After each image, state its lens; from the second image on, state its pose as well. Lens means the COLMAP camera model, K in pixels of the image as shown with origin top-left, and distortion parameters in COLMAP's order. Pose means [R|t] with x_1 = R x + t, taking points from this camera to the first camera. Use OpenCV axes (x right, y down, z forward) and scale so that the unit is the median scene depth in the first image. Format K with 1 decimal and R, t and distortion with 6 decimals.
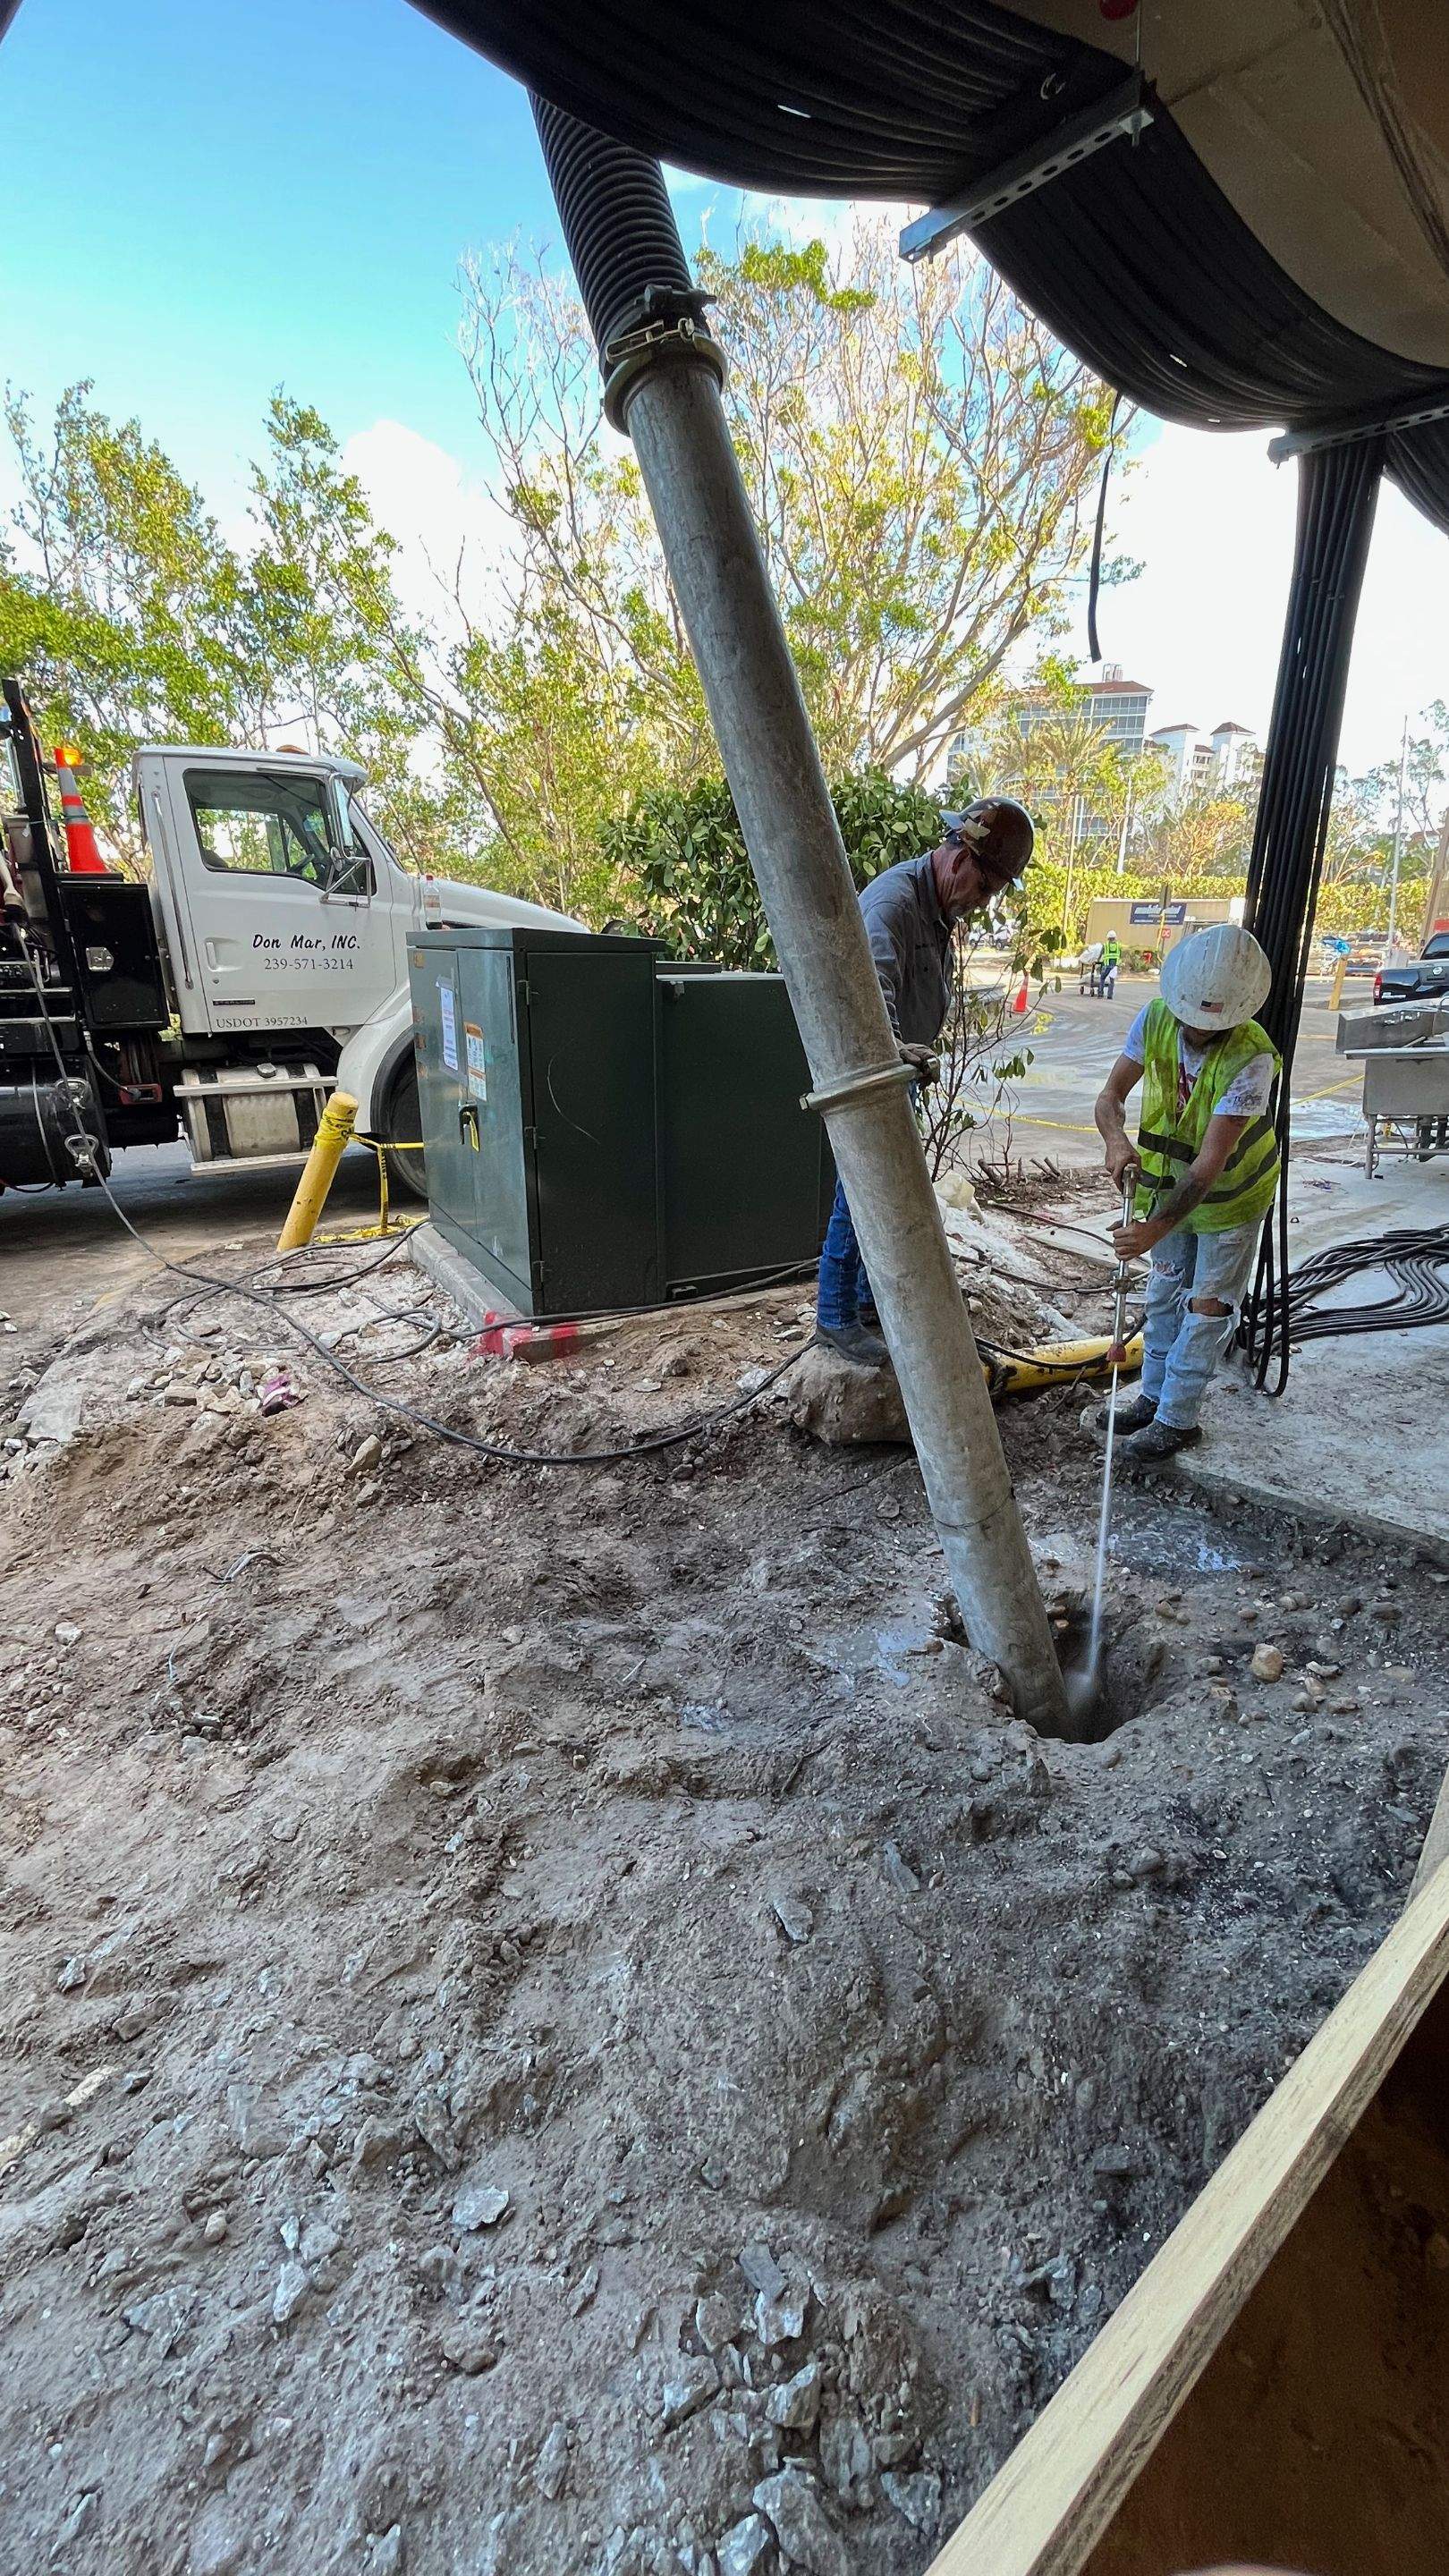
lens RADIAL K [[1041.6, 0, 729.6], [0, 1041.6, 1287.3], [0, 0, 1]] dist [-0.002335, -0.000008]
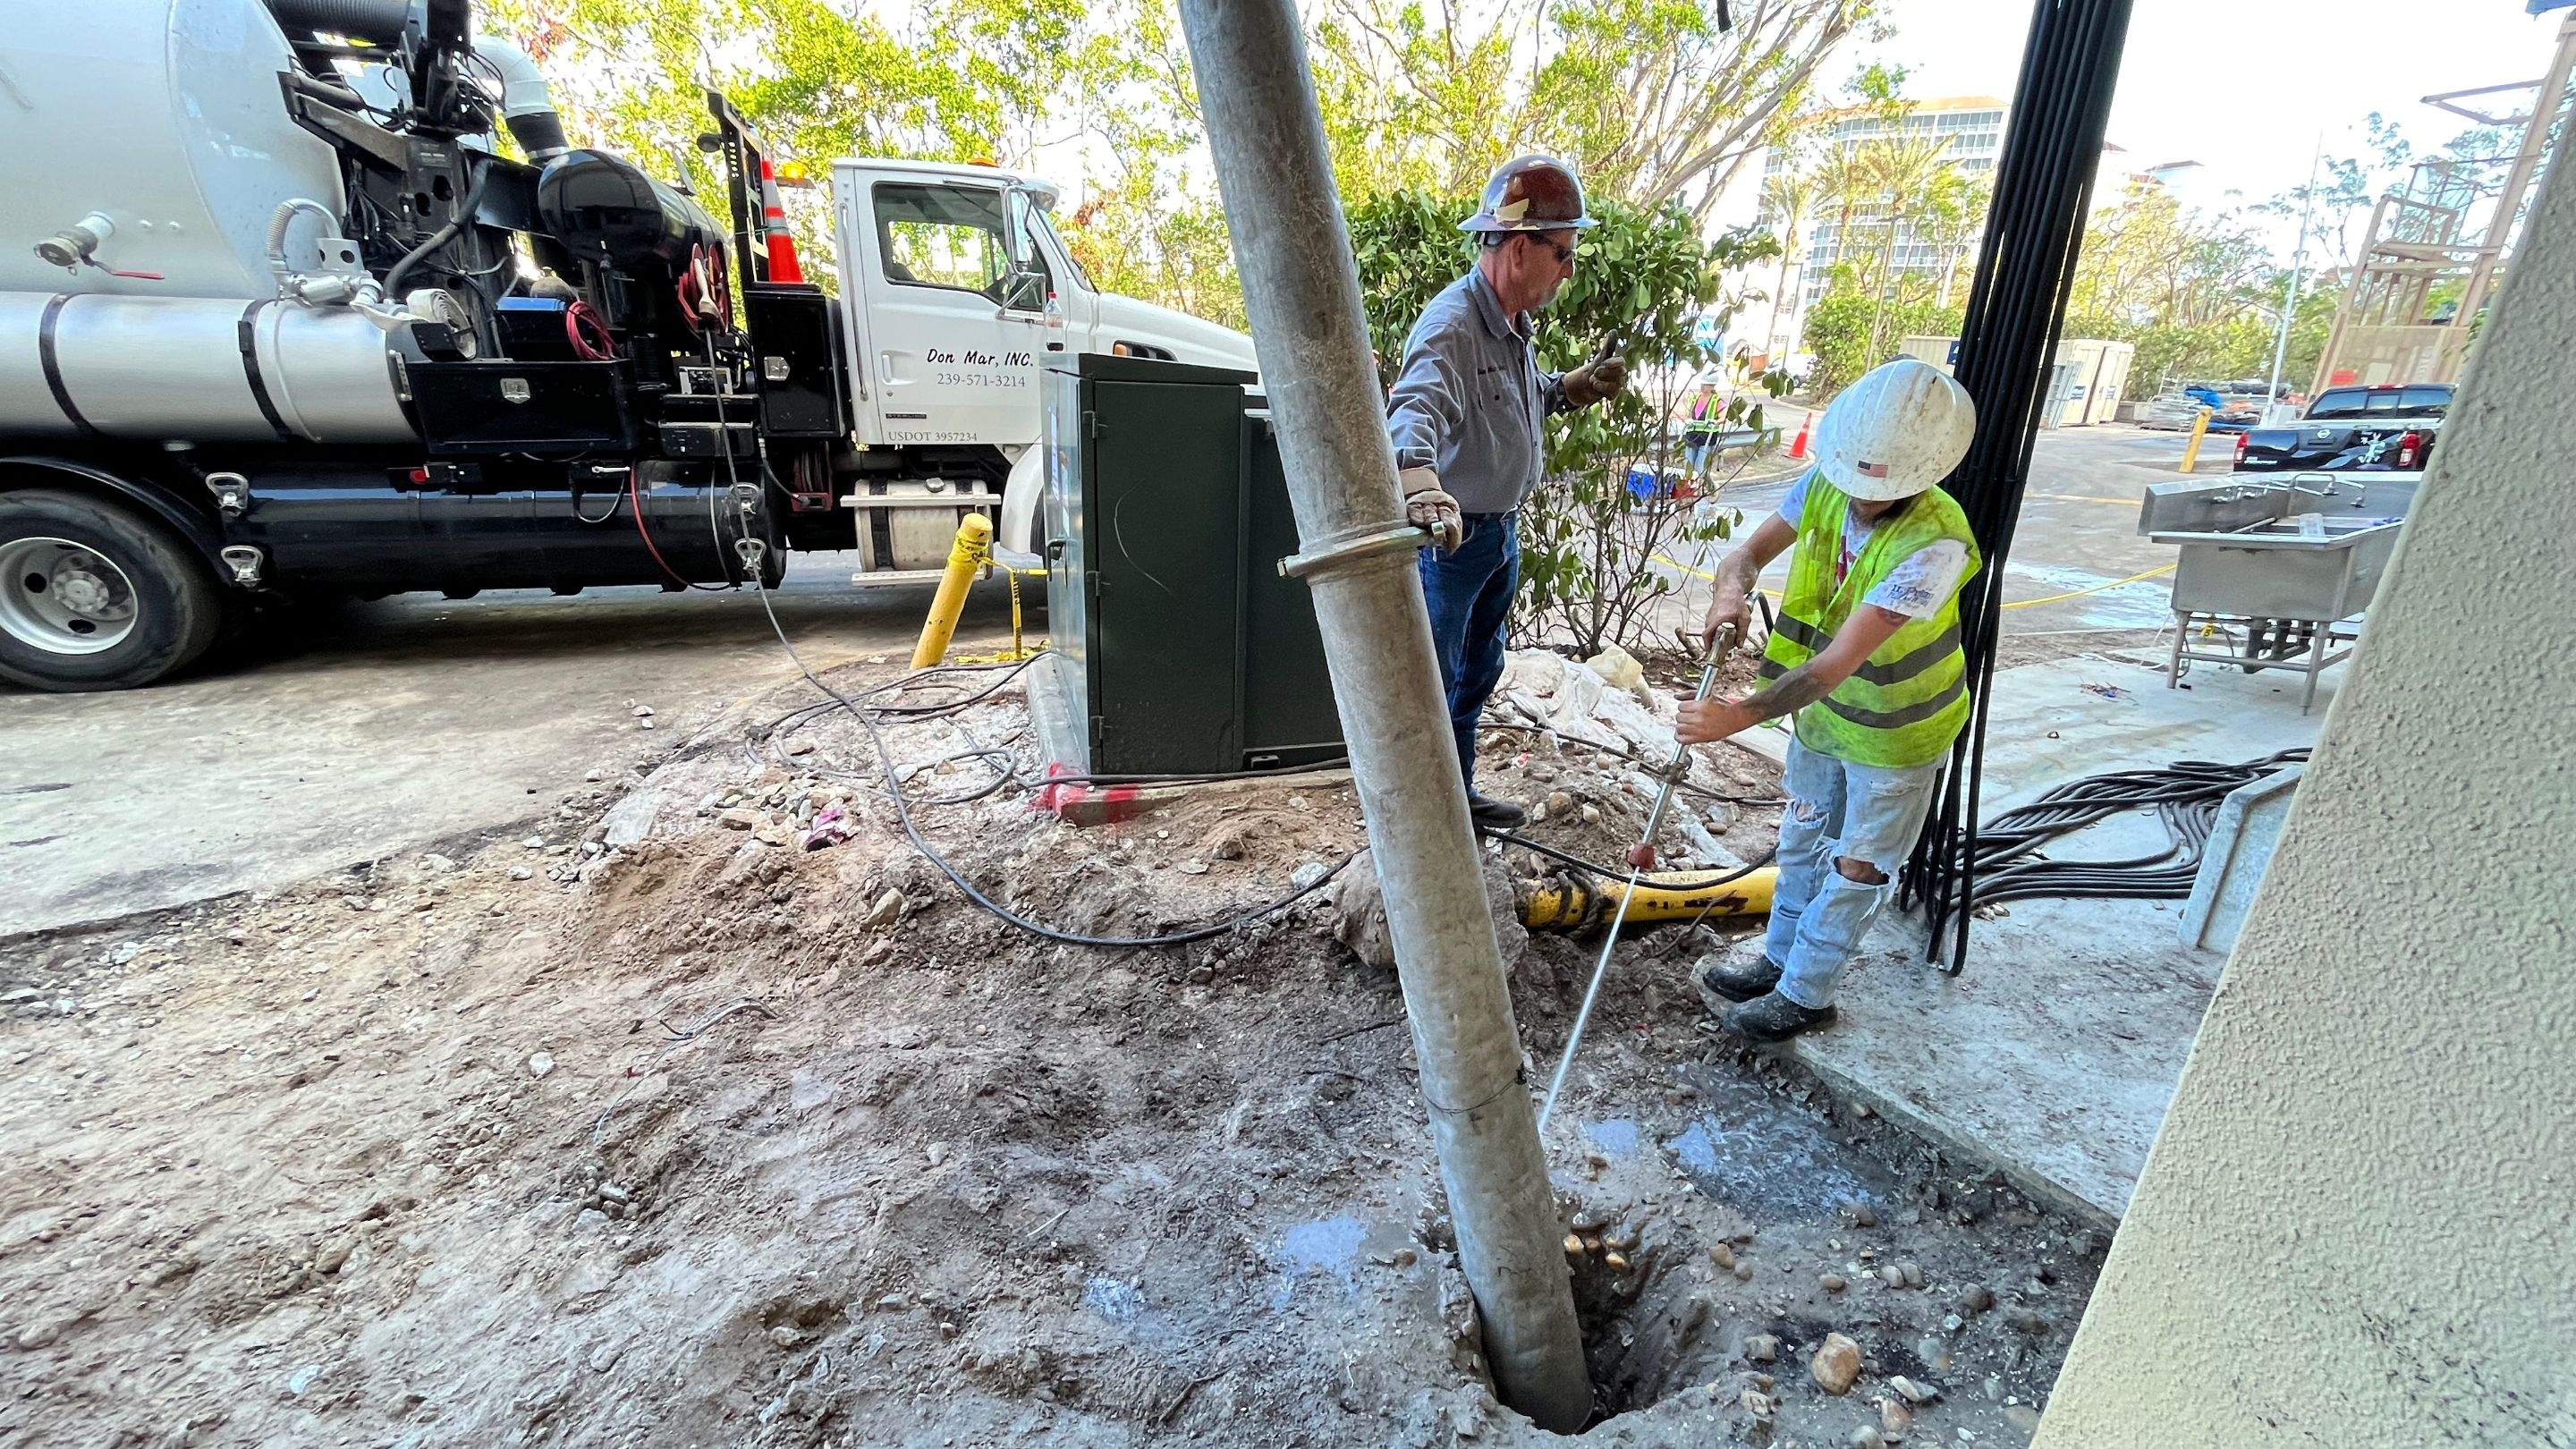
lens RADIAL K [[1041.6, 0, 1287.9], [0, 1041.6, 720.3], [0, 0, 1]] dist [-0.002335, -0.000008]
pose [[0.979723, 0.093858, -0.177011, 0.153309], [-0.092269, 0.995585, 0.017204, -0.056170], [0.177844, -0.000522, 0.984058, 0.133239]]
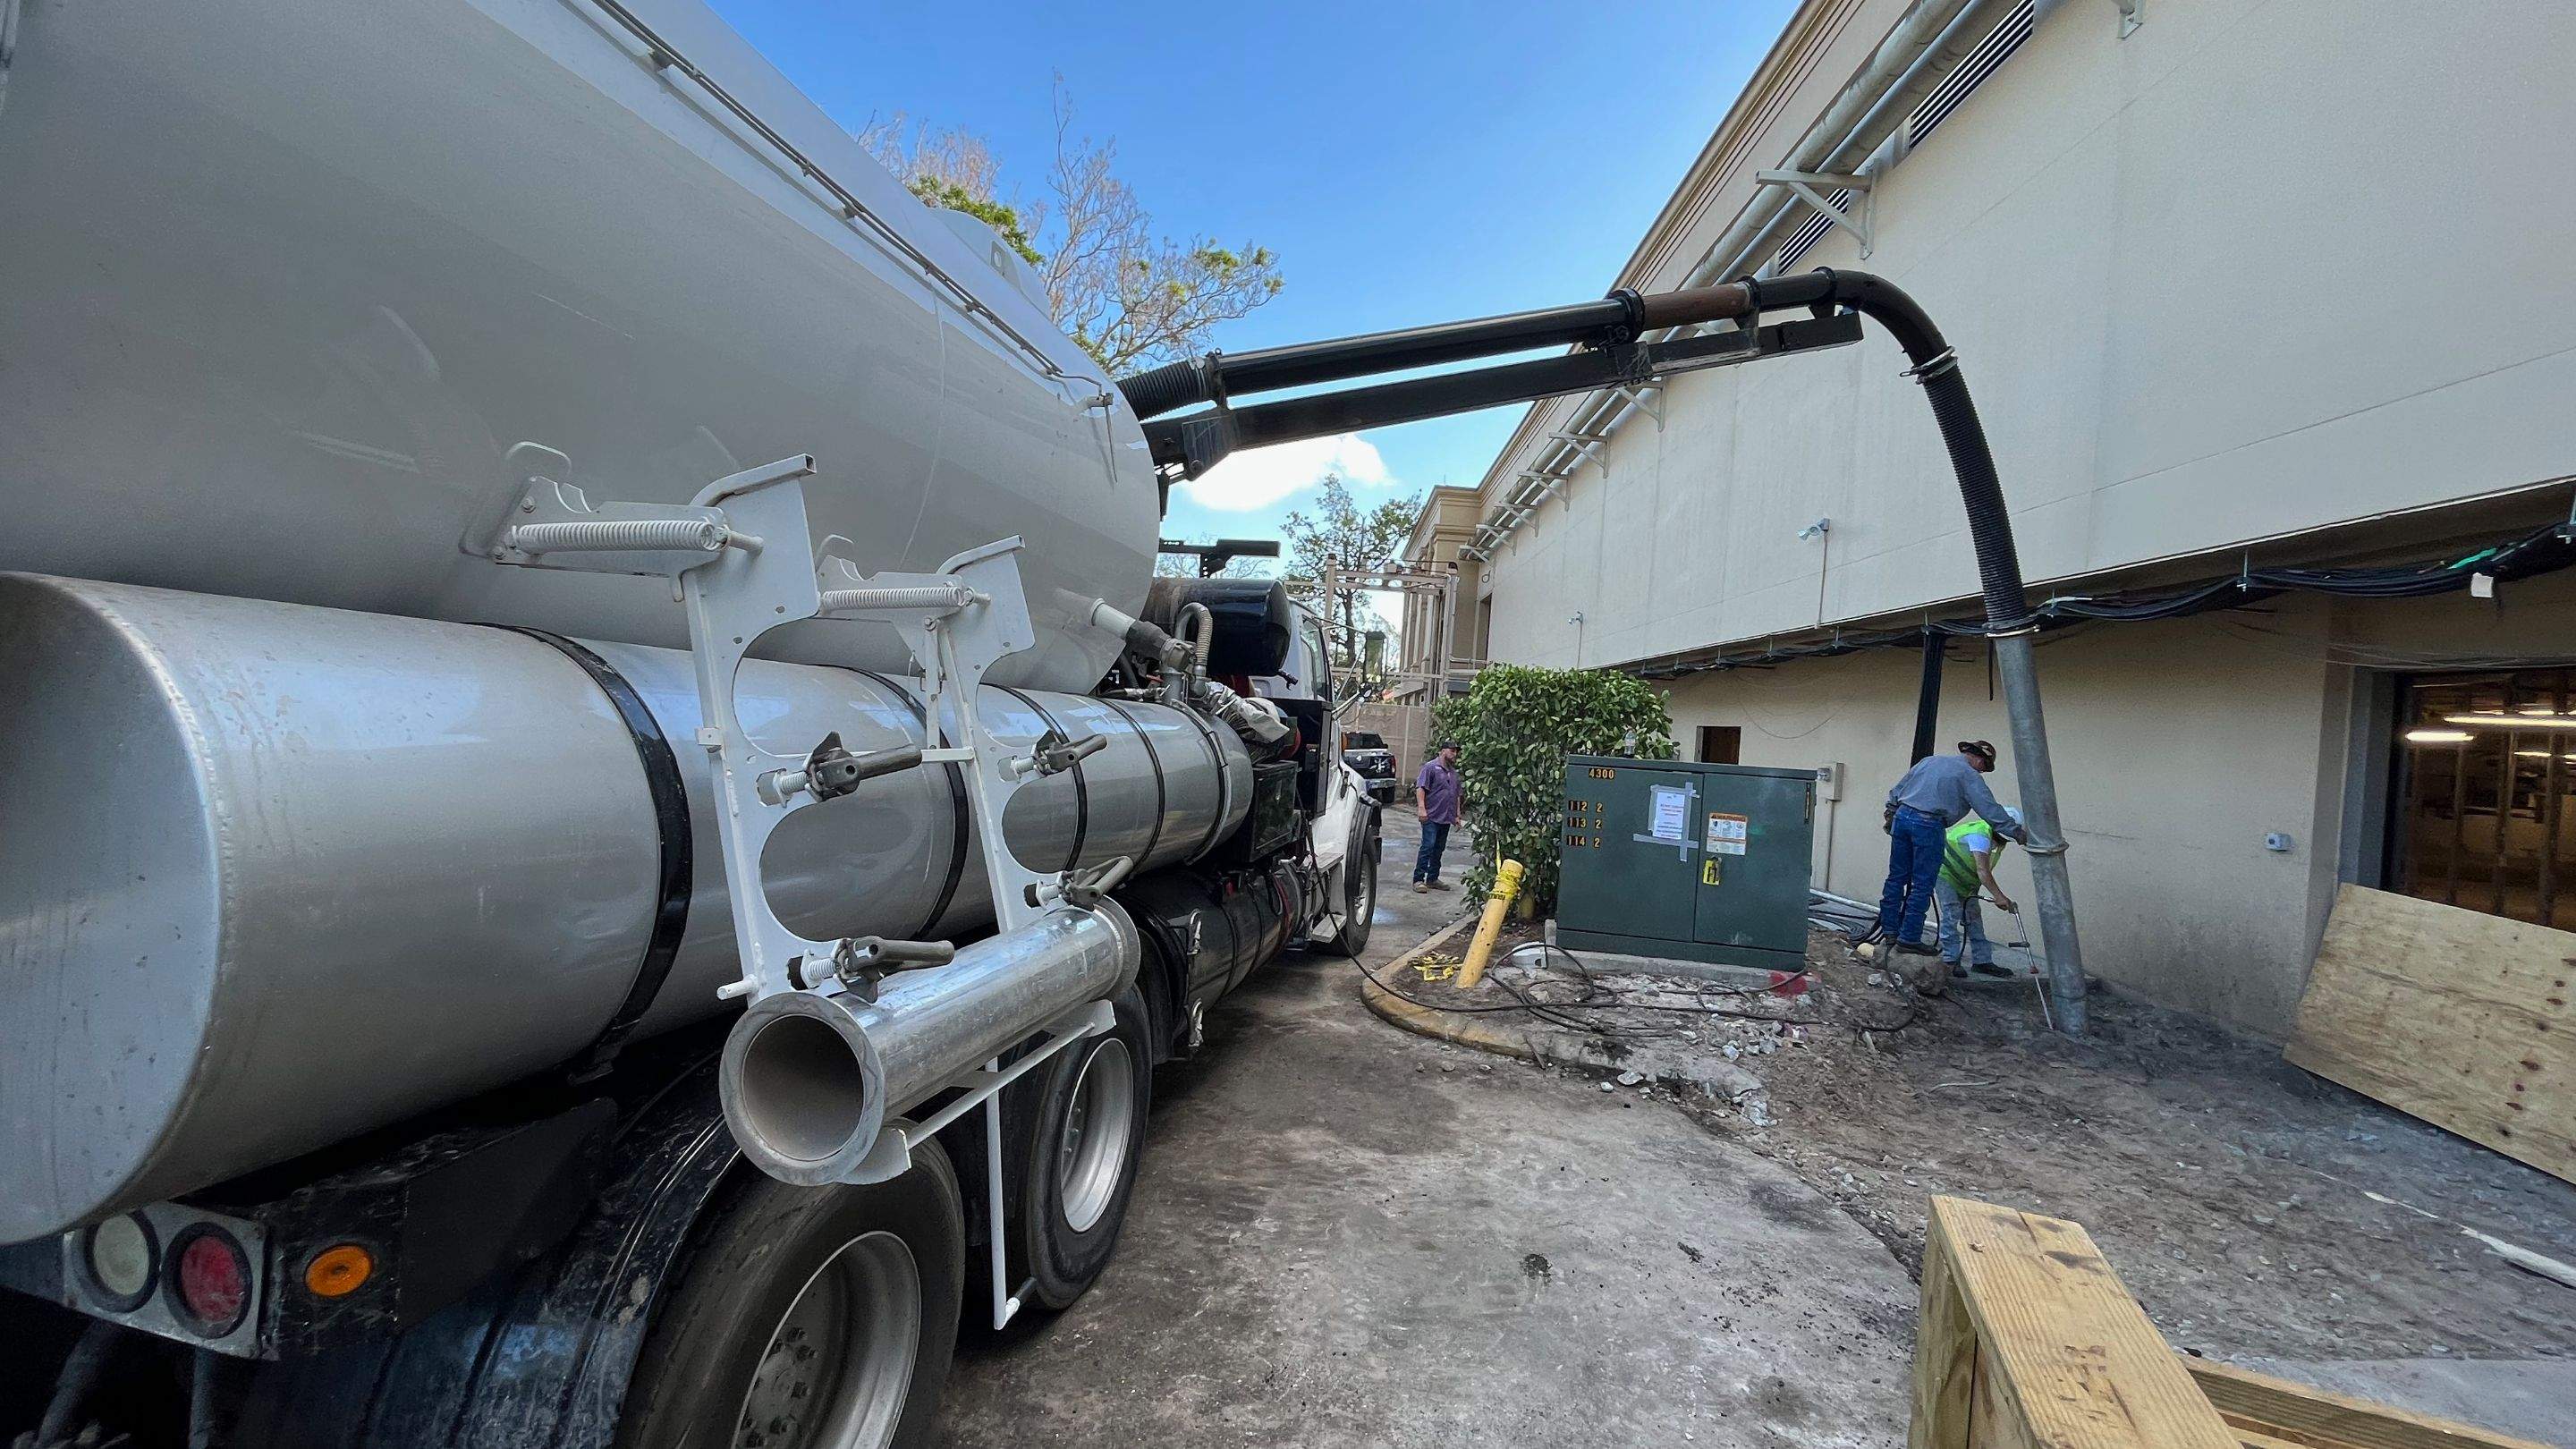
lens RADIAL K [[1041.6, 0, 1293.6], [0, 1041.6, 719.3], [0, 0, 1]] dist [-0.002335, -0.000008]
pose [[0.656001, 0.048643, 0.753191, -2.386001], [0.177140, 0.960125, -0.216289, -0.170313], [-0.733678, 0.275306, 0.621227, 0.422792]]
